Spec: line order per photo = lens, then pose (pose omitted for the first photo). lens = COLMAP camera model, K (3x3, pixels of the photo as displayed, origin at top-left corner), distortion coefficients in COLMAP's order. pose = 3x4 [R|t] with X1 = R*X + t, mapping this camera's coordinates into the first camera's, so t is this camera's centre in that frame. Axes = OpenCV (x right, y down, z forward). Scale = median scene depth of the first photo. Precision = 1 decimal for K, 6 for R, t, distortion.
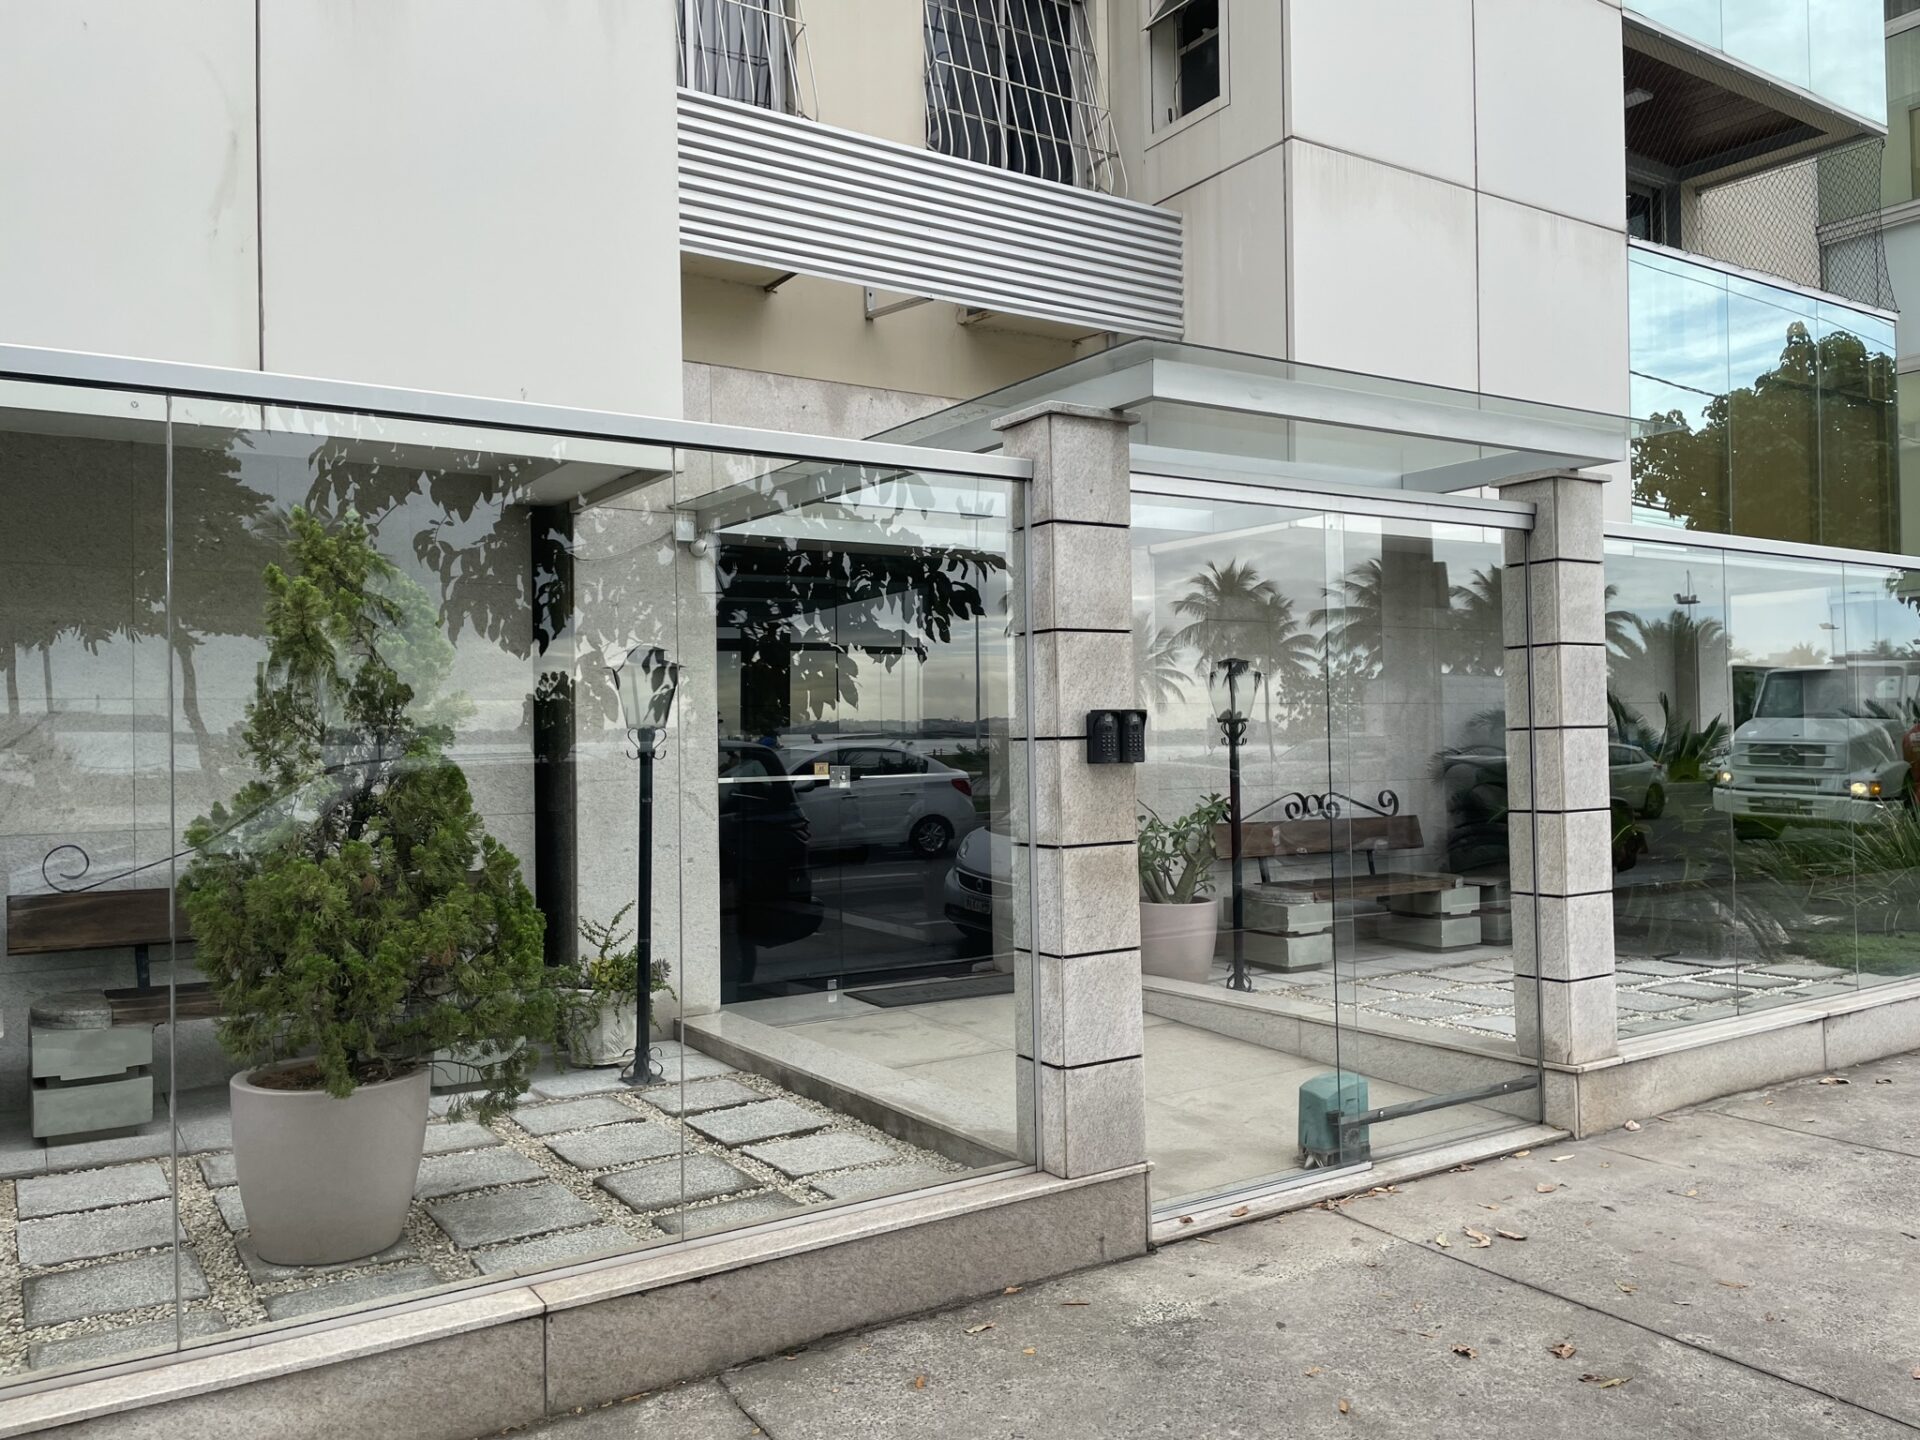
lens RADIAL K [[1436.4, 0, 958.7], [0, 1436.4, 699.0], [0, 0, 1]] dist [-0.002900, -0.009951]
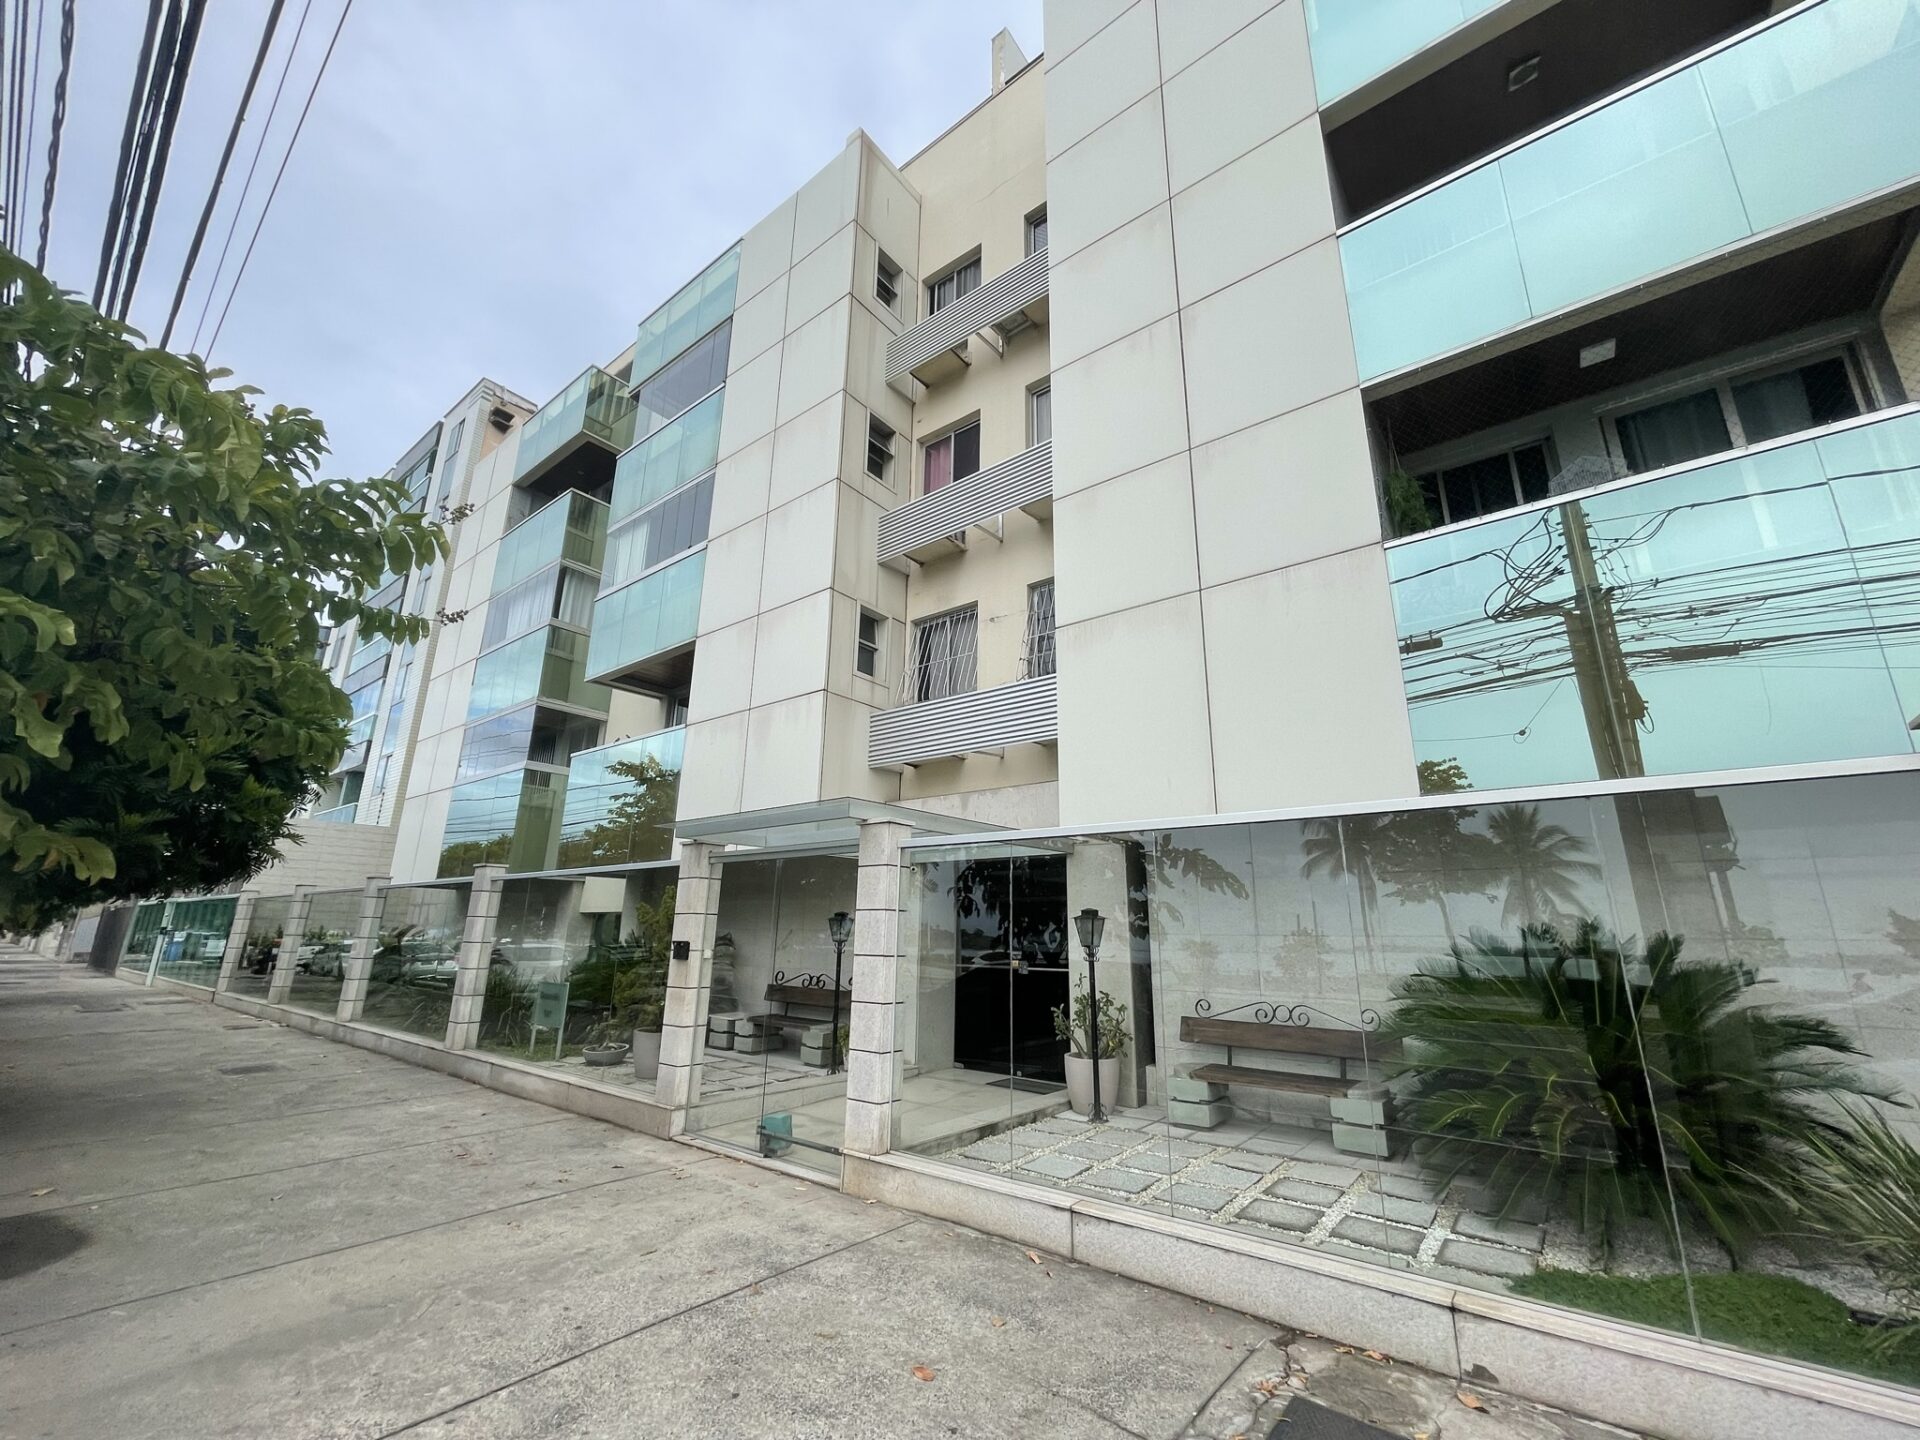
lens RADIAL K [[767.9, 0, 960.0], [0, 767.9, 720.0], [0, 0, 1]] dist [-0.002740, -0.000099]
pose [[0.345946, -0.235093, -0.908324, 0.950780], [0.005190, 0.968565, -0.248708, -0.017498], [0.938240, 0.081326, 0.336292, 0.486230]]
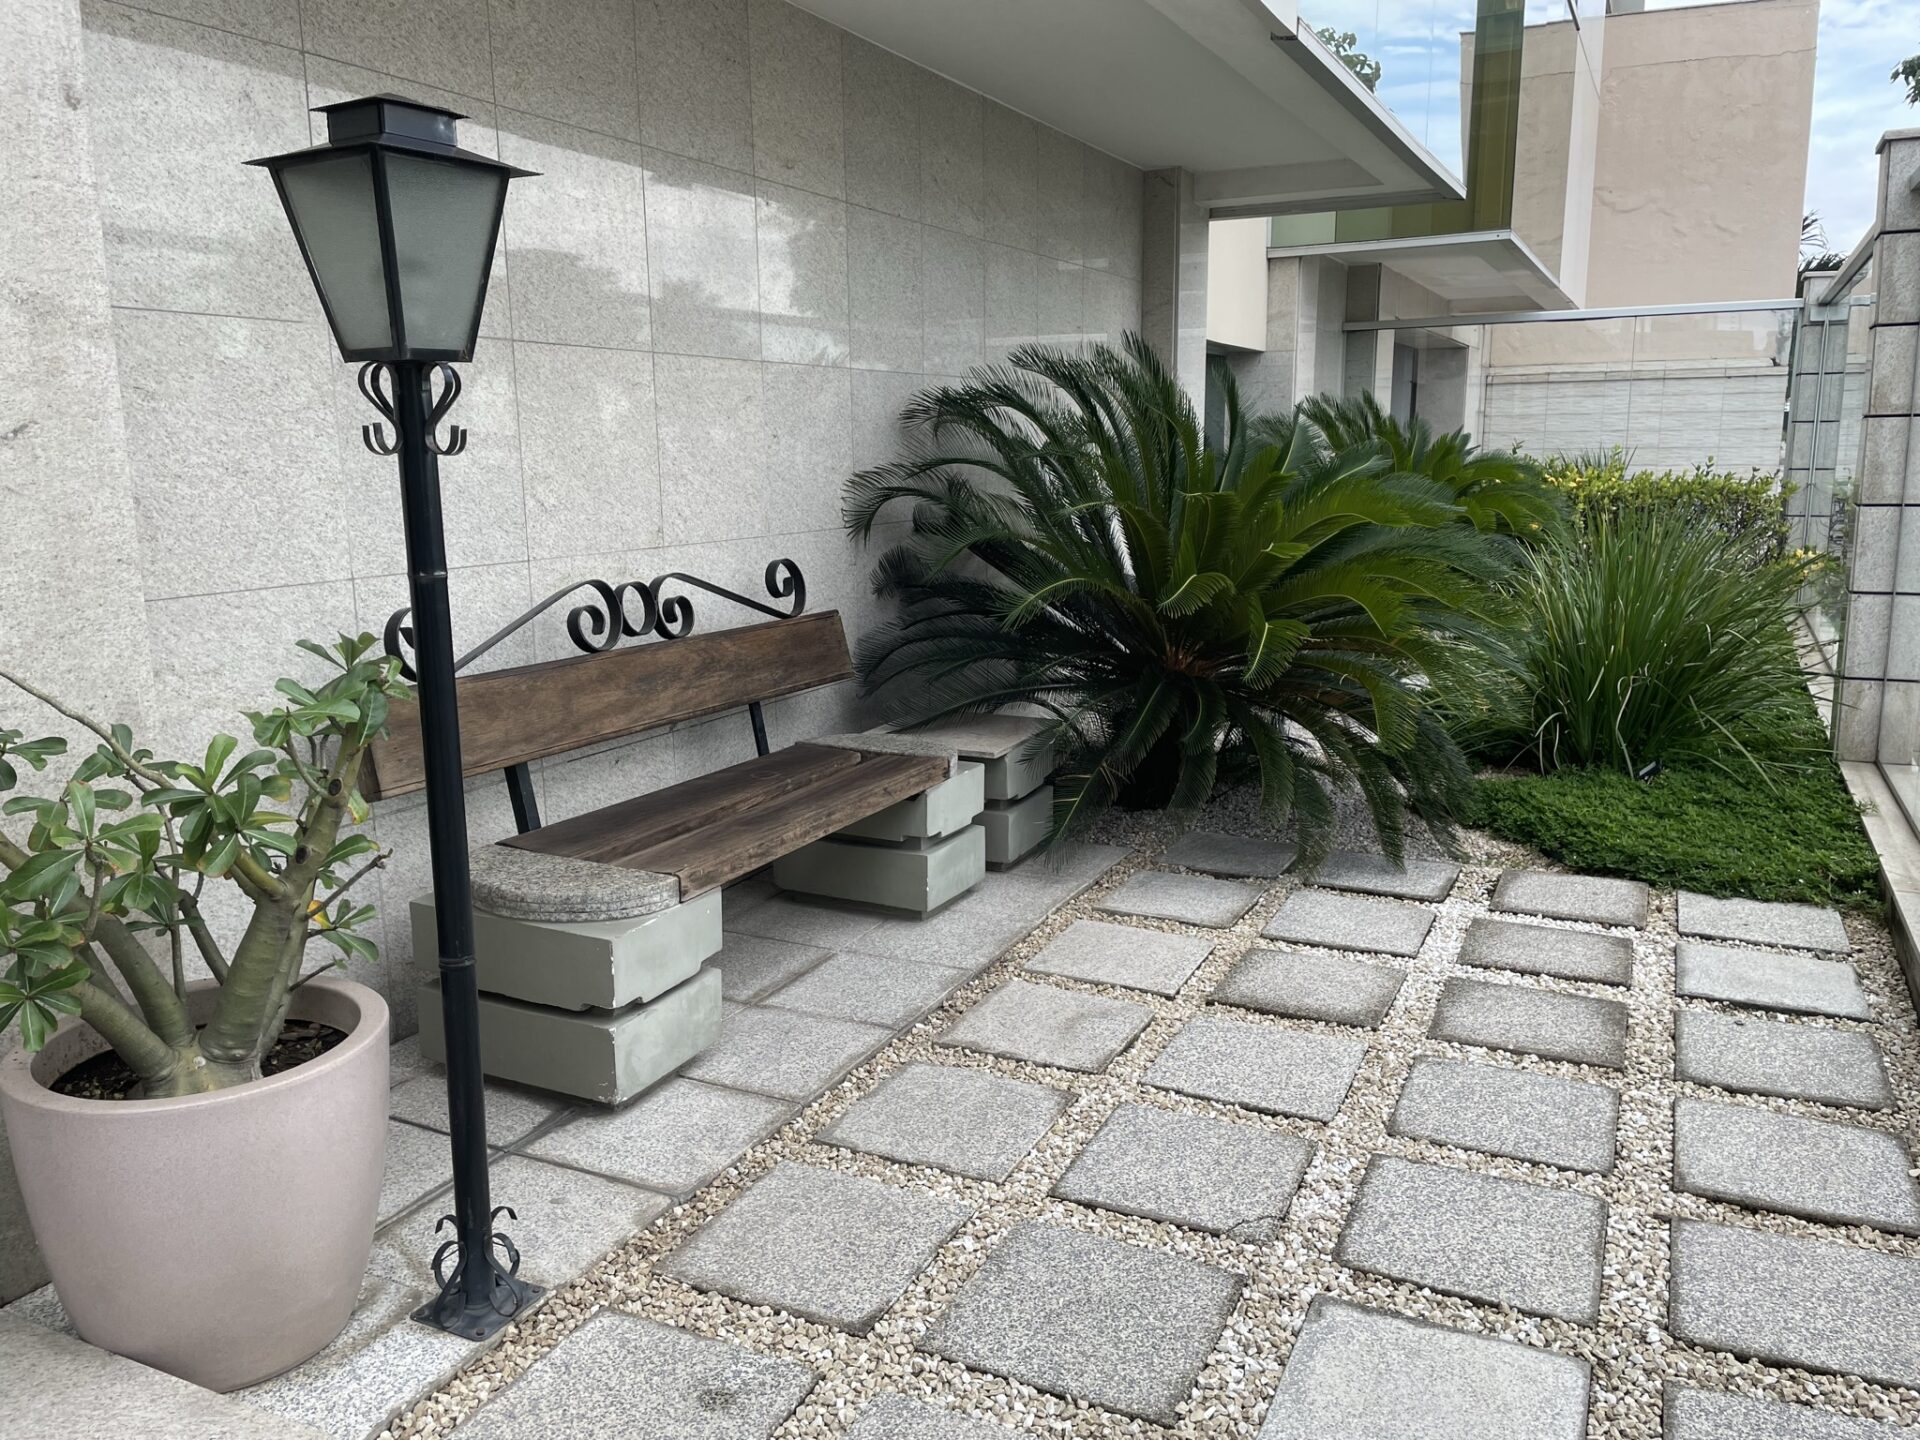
lens RADIAL K [[1436.4, 0, 958.7], [0, 1436.4, 699.0], [0, 0, 1]] dist [-0.002900, -0.009951]
pose [[0.857698, -0.084549, 0.507155, 0.128664], [-0.015497, 0.981687, 0.189867, 0.022655], [-0.513921, -0.170708, 0.840681, 0.663621]]
